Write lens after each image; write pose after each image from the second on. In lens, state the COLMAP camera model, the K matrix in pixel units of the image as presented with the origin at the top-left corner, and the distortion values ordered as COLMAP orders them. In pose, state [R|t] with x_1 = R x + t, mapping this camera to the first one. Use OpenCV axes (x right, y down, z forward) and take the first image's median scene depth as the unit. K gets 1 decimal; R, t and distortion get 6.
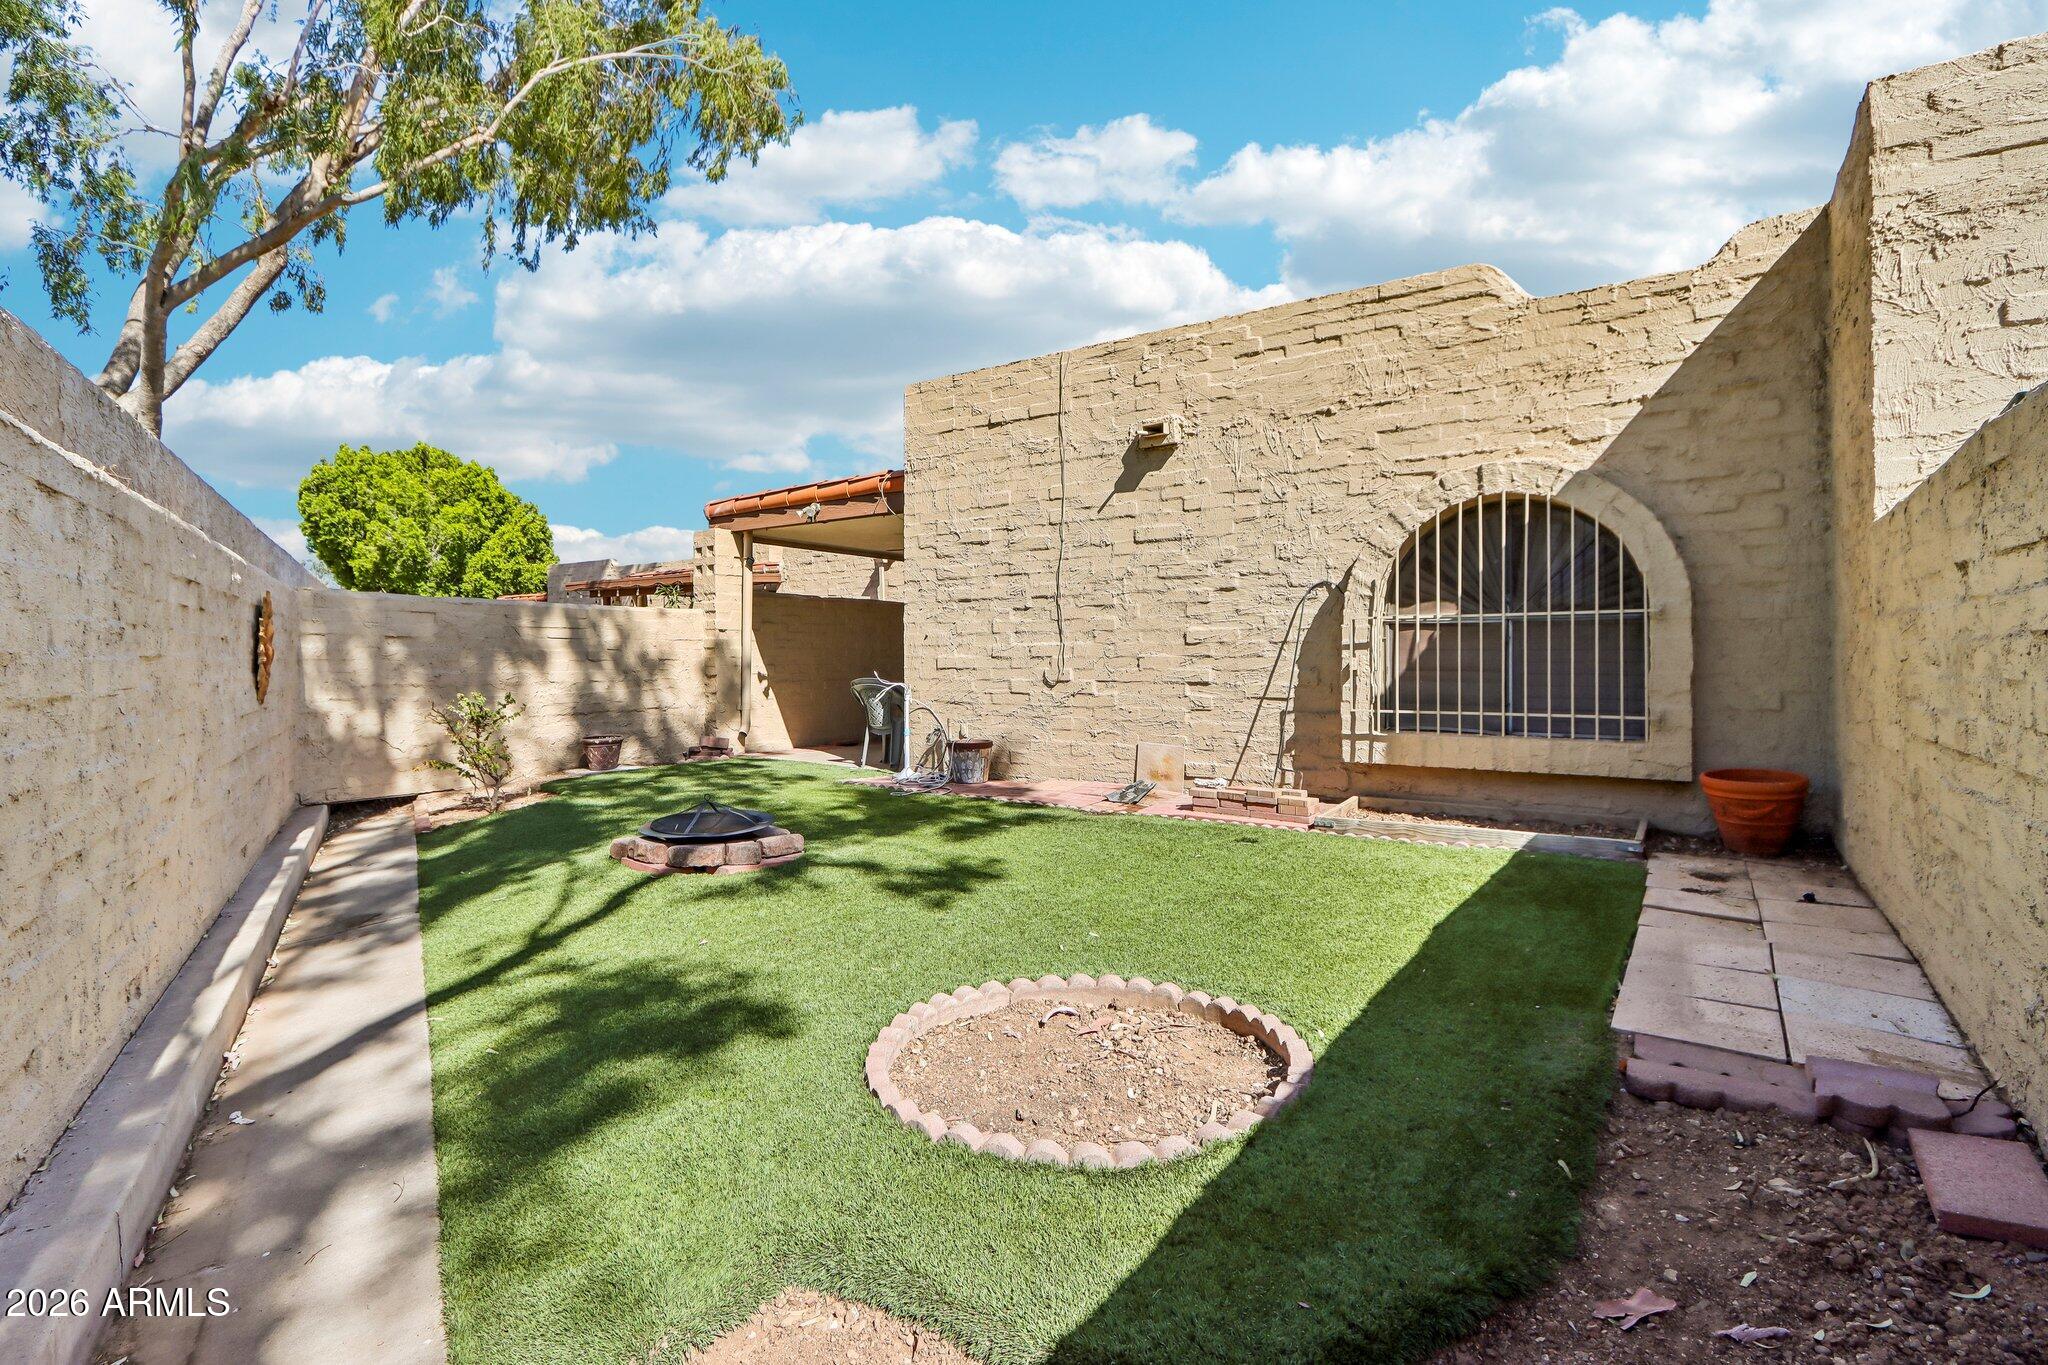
lens RADIAL K [[973.0, 0, 1021.8], [0, 973.0, 664.2], [0, 0, 1]] dist [-0.003064, 0.000626]
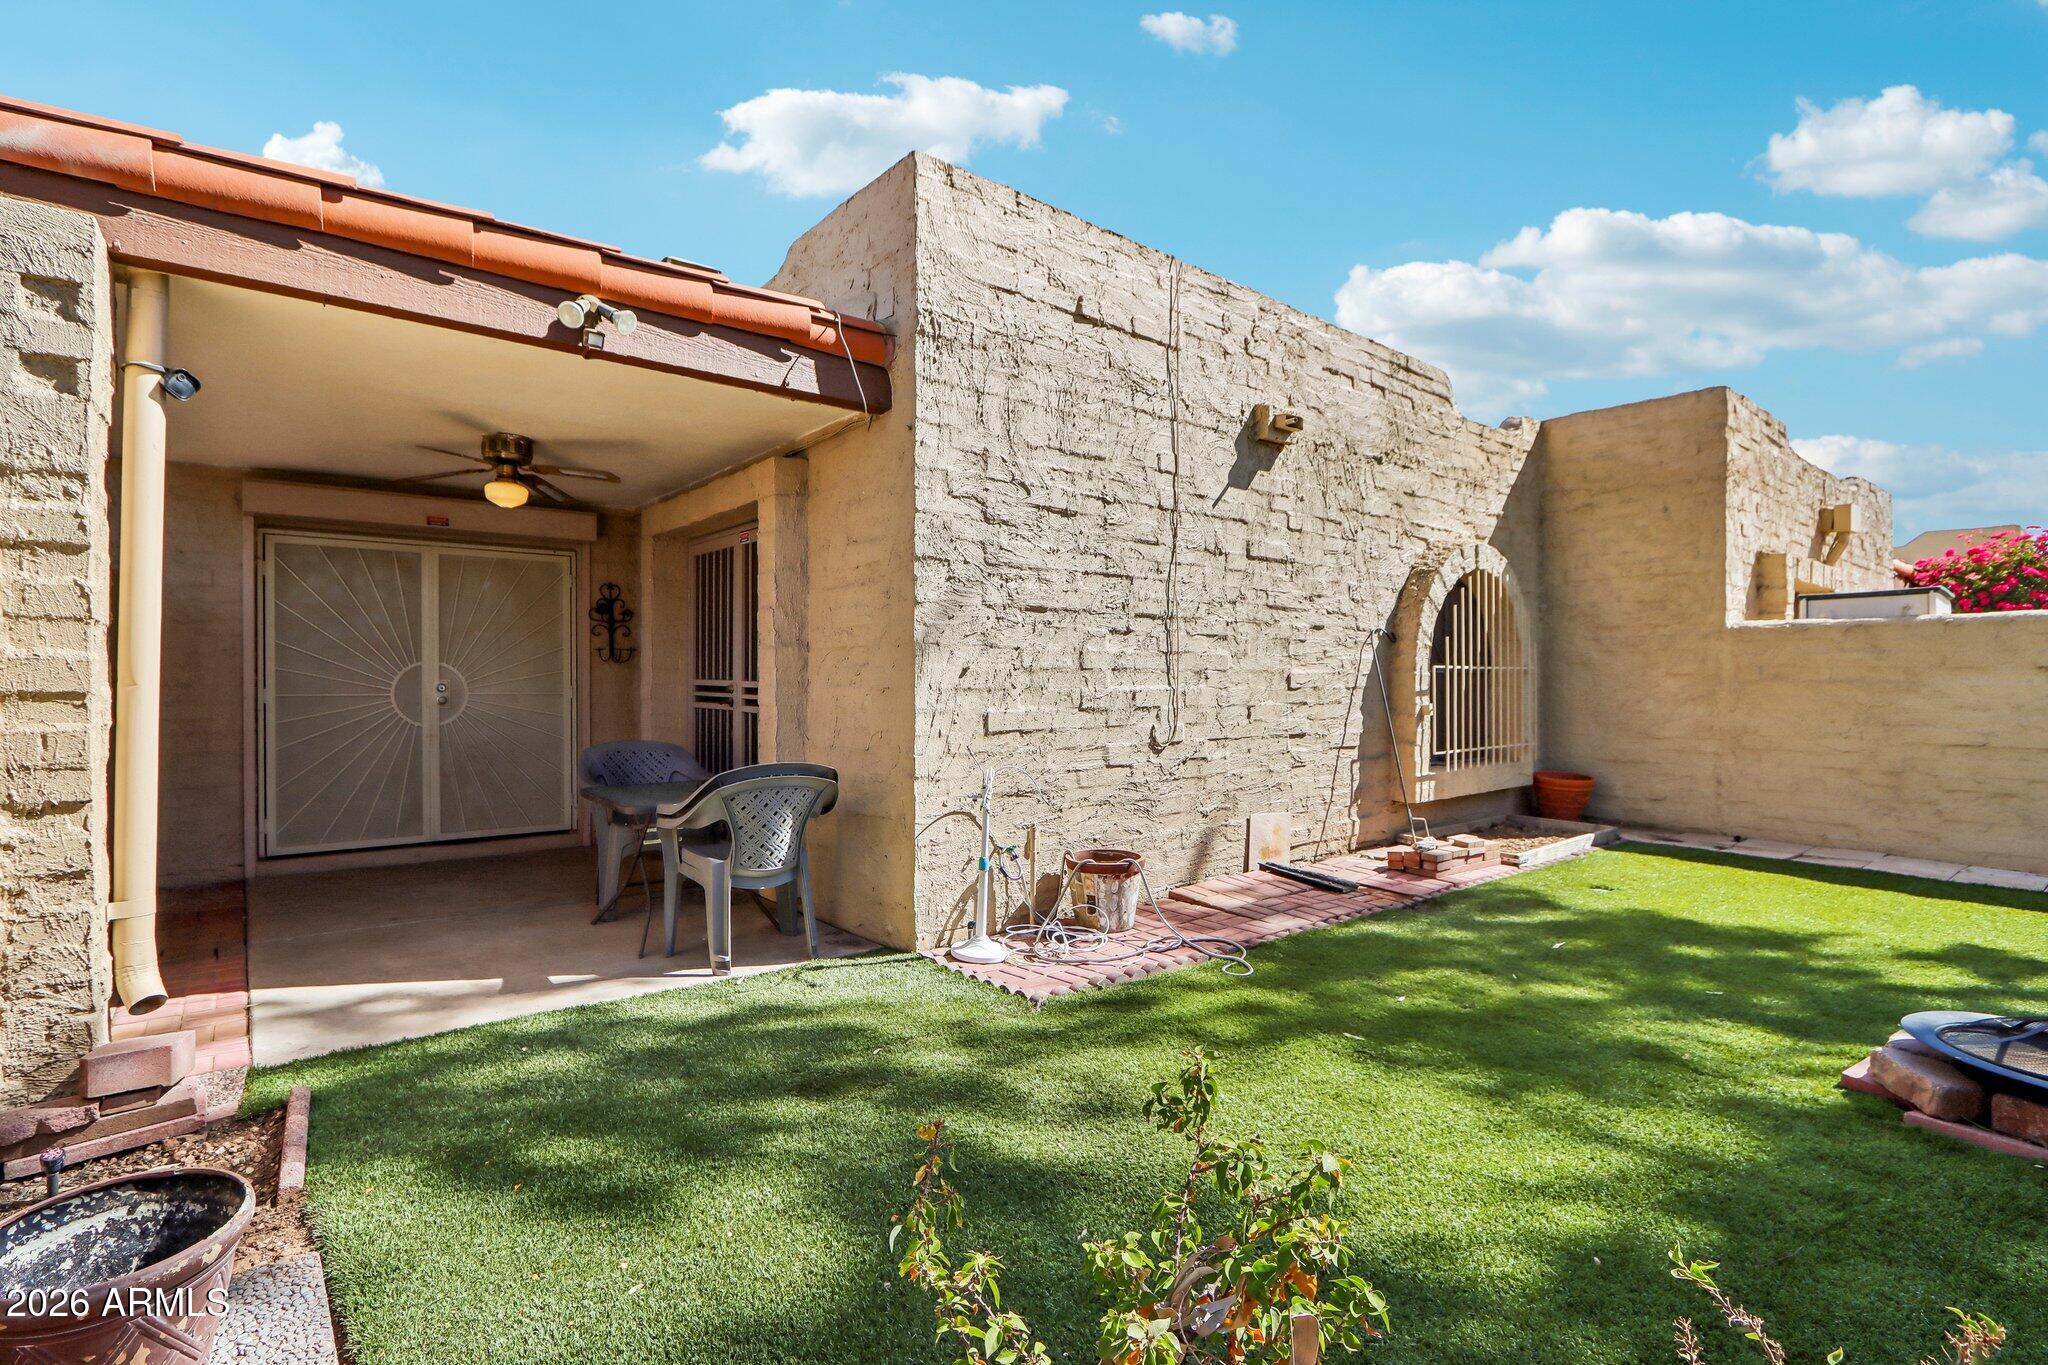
lens RADIAL K [[973.0, 0, 1021.2], [0, 973.0, 687.9], [0, 0, 1]] dist [-0.003064, 0.000626]
pose [[0.271999, -0.007452, 0.962269, -0.740532], [0.001259, 0.999972, 0.007388, -0.029758], [-0.962297, -0.000798, 0.272001, 1.056923]]
